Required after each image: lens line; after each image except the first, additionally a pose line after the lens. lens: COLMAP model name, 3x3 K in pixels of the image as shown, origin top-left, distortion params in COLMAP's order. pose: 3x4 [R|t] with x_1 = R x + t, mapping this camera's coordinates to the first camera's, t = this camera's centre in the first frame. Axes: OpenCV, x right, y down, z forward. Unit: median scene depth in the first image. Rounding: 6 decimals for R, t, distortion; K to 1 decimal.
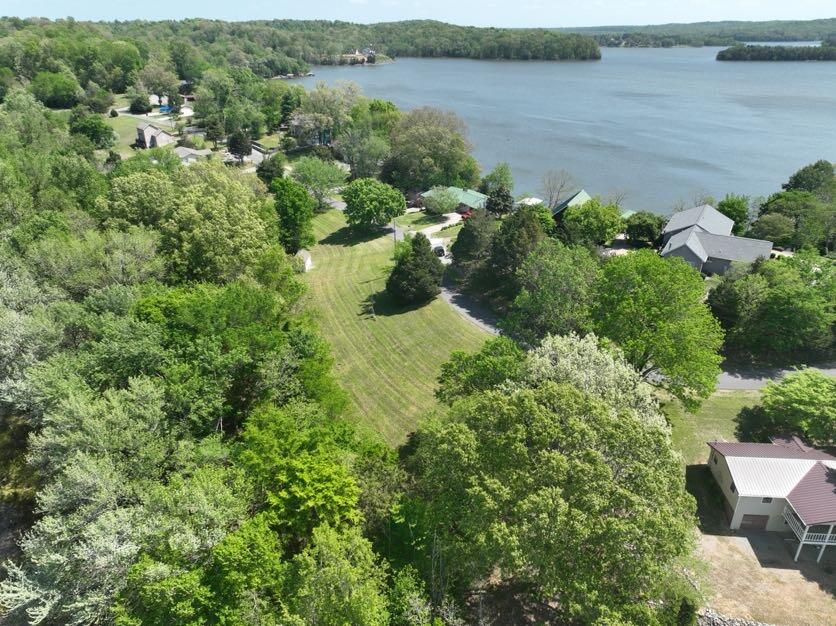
lens RADIAL K [[583.9, 0, 420.9], [0, 583.9, 316.0], [0, 0, 1]] dist [-0.008720, 0.027709]
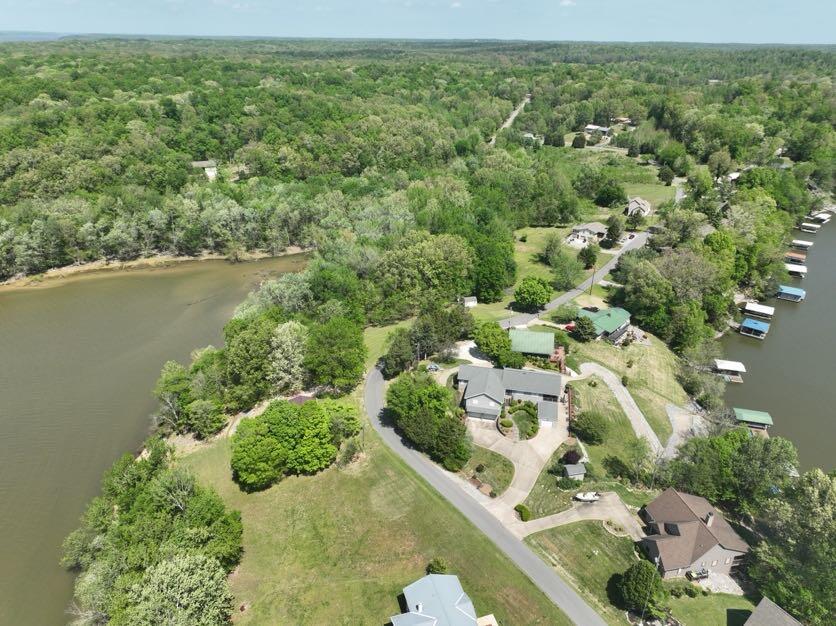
lens RADIAL K [[583.9, 0, 420.9], [0, 583.9, 316.0], [0, 0, 1]] dist [-0.008720, 0.027709]
pose [[0.311457, 0.412651, -0.855987, 0.942255], [-0.434153, 0.863074, 0.258098, -0.329204], [0.845284, 0.291243, 0.447964, 0.065209]]
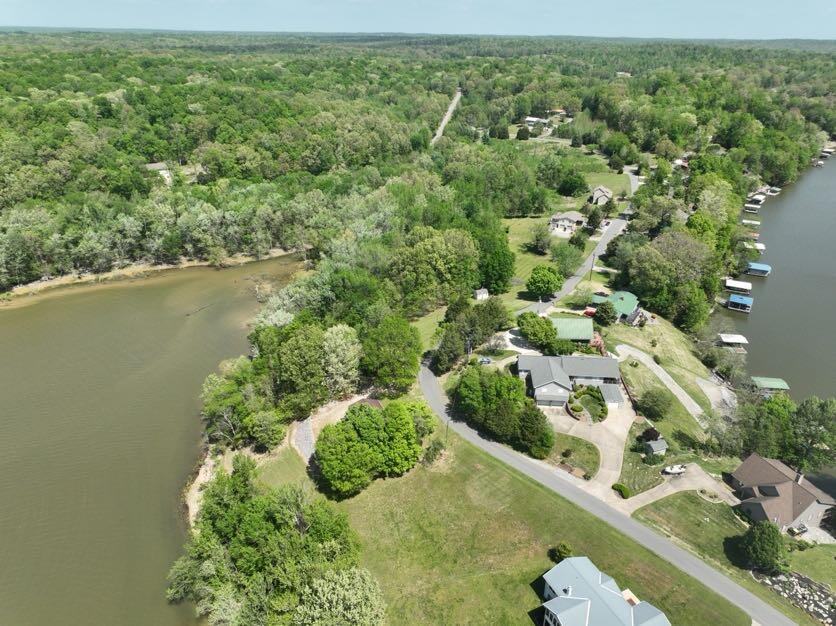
lens RADIAL K [[583.9, 0, 420.9], [0, 583.9, 316.0], [0, 0, 1]] dist [-0.008720, 0.027709]
pose [[0.450052, 0.395310, -0.800739, 0.866630], [-0.409038, 0.888341, 0.208659, -0.244642], [0.793814, 0.233626, 0.561496, -0.107762]]
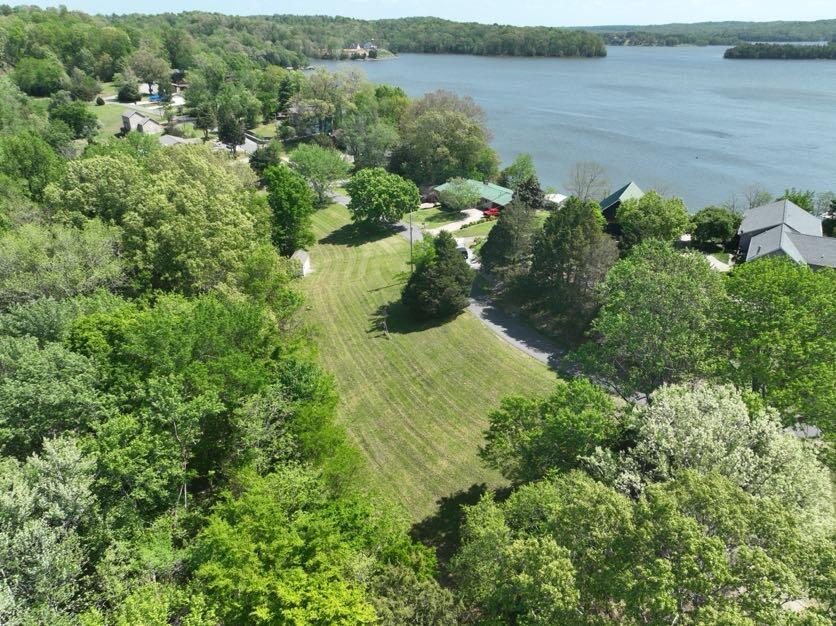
lens RADIAL K [[583.9, 0, 420.9], [0, 583.9, 316.0], [0, 0, 1]] dist [-0.008720, 0.027709]
pose [[0.999974, 0.006866, 0.002243, -0.020231], [-0.006870, 0.999975, 0.001748, -0.015084], [-0.002231, -0.001763, 0.999996, 0.108778]]
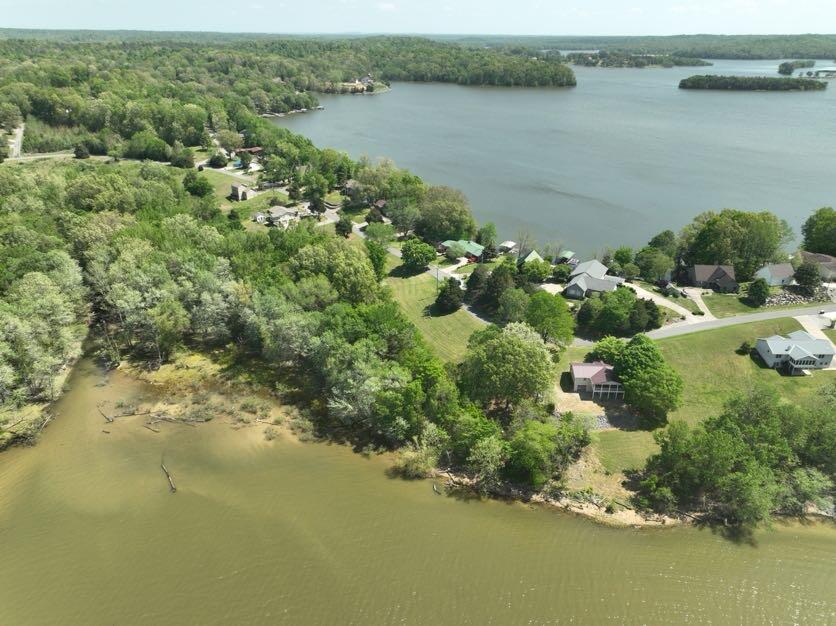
lens RADIAL K [[583.9, 0, 420.9], [0, 583.9, 316.0], [0, 0, 1]] dist [-0.008720, 0.027709]
pose [[0.999692, -0.004680, 0.024390, -0.094529], [0.004821, 0.999972, -0.005742, 0.004756], [-0.024362, 0.005858, 0.999686, -0.614049]]
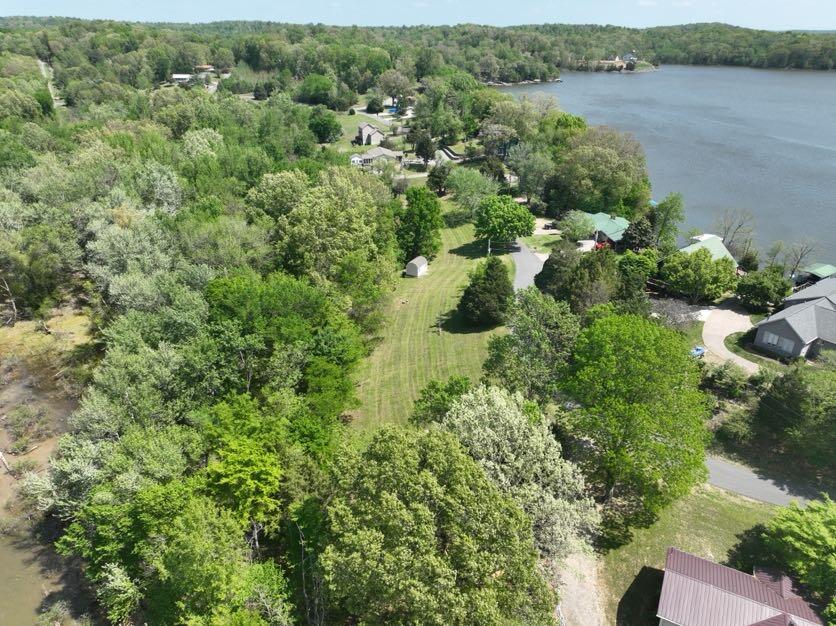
lens RADIAL K [[583.9, 0, 420.9], [0, 583.9, 316.0], [0, 0, 1]] dist [-0.008720, 0.027709]
pose [[0.912094, 0.183463, -0.366640, 0.150173], [-0.184964, 0.982245, 0.031368, -0.029676], [0.365886, 0.039204, 0.929834, 0.016669]]
